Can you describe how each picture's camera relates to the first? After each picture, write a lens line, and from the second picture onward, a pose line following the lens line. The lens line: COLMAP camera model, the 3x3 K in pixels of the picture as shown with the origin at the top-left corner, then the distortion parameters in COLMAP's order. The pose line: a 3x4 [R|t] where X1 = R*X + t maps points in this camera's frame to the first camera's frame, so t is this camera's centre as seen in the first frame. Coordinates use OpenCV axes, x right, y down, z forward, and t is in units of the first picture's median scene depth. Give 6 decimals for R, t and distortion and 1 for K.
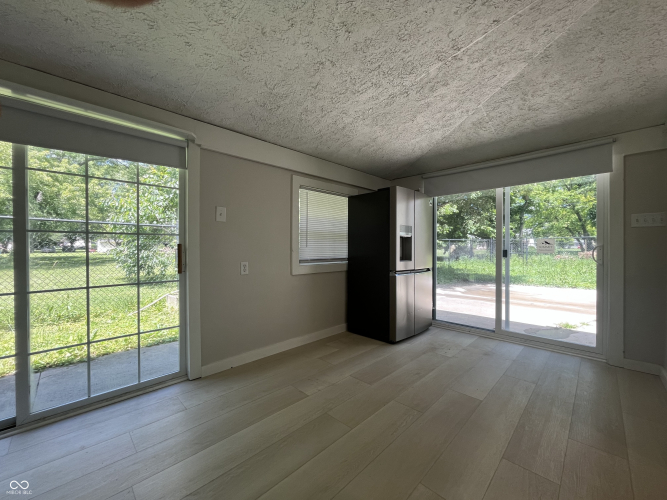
lens RADIAL K [[269.8, 0, 336.9], [0, 269.8, 249.6], [0, 0, 1]] dist [0.000193, -0.000195]
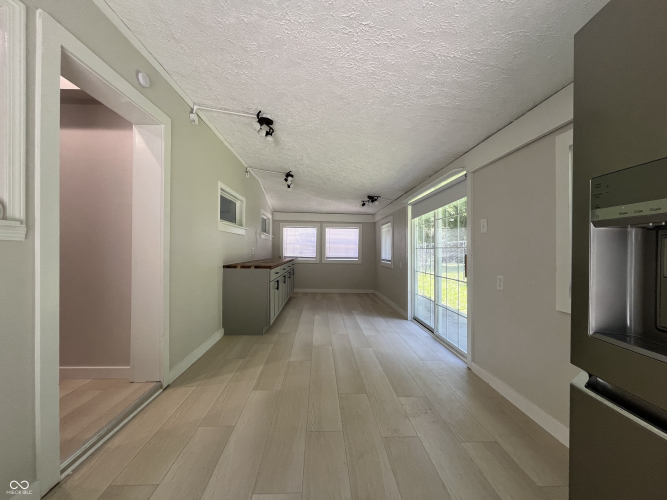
lens RADIAL K [[269.8, 0, 330.0], [0, 269.8, 249.3], [0, 0, 1]] dist [0.000193, -0.000195]
pose [[-0.682049, -0.011727, -0.731212, 0.668594], [-0.026602, 0.999608, 0.008782, -0.033130], [0.730822, 0.025441, -0.682094, 1.172881]]
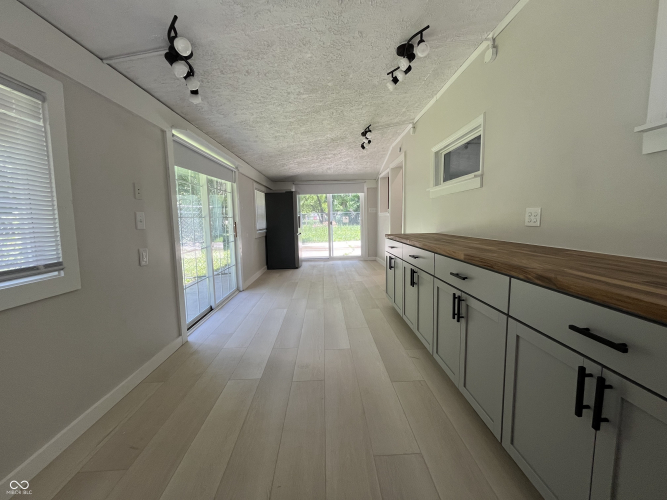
lens RADIAL K [[269.8, 0, 332.7], [0, 269.8, 248.2], [0, 0, 1]] dist [0.000193, -0.000195]
pose [[0.686587, -0.094572, 0.720871, -1.280669], [0.034438, 0.994621, 0.097686, 0.004506], [-0.726232, -0.042244, 0.686151, -0.717241]]
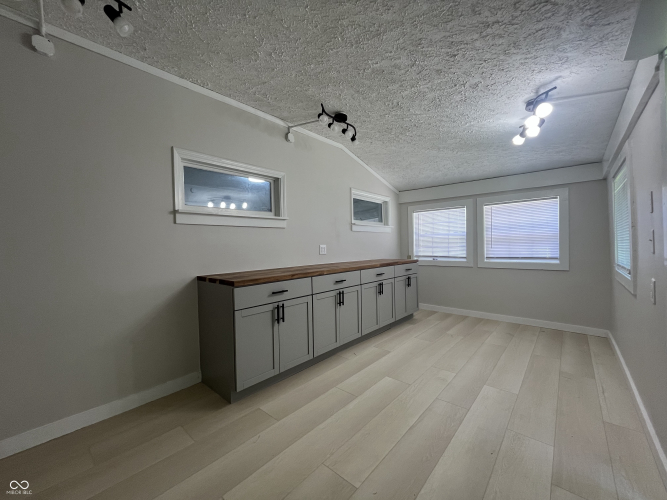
lens RADIAL K [[269.8, 0, 331.1], [0, 269.8, 247.9], [0, 0, 1]] dist [0.000193, -0.000195]
pose [[-0.998243, 0.019599, -0.055920, -0.372596], [0.018162, 0.999495, 0.026092, -0.033890], [0.056403, 0.025031, -0.998094, 0.764777]]
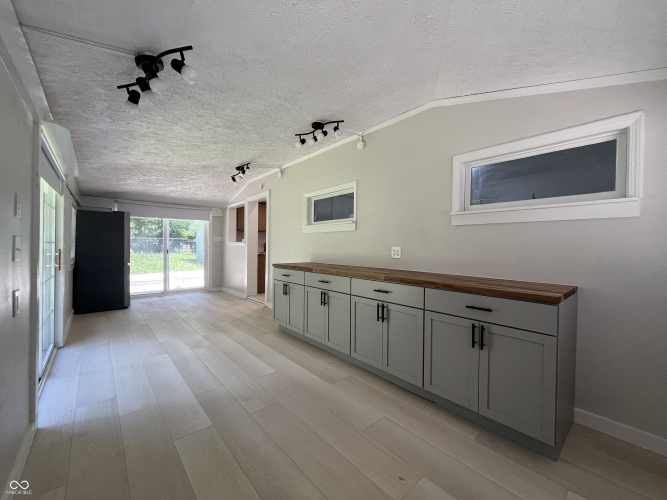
lens RADIAL K [[269.8, 0, 331.2], [0, 269.8, 248.2], [0, 0, 1]] dist [0.000193, -0.000195]
pose [[0.071827, -0.007326, 0.997390, -1.571808], [0.006903, 0.999953, 0.006848, -0.018097], [-0.997393, 0.006393, 0.071874, -0.417951]]
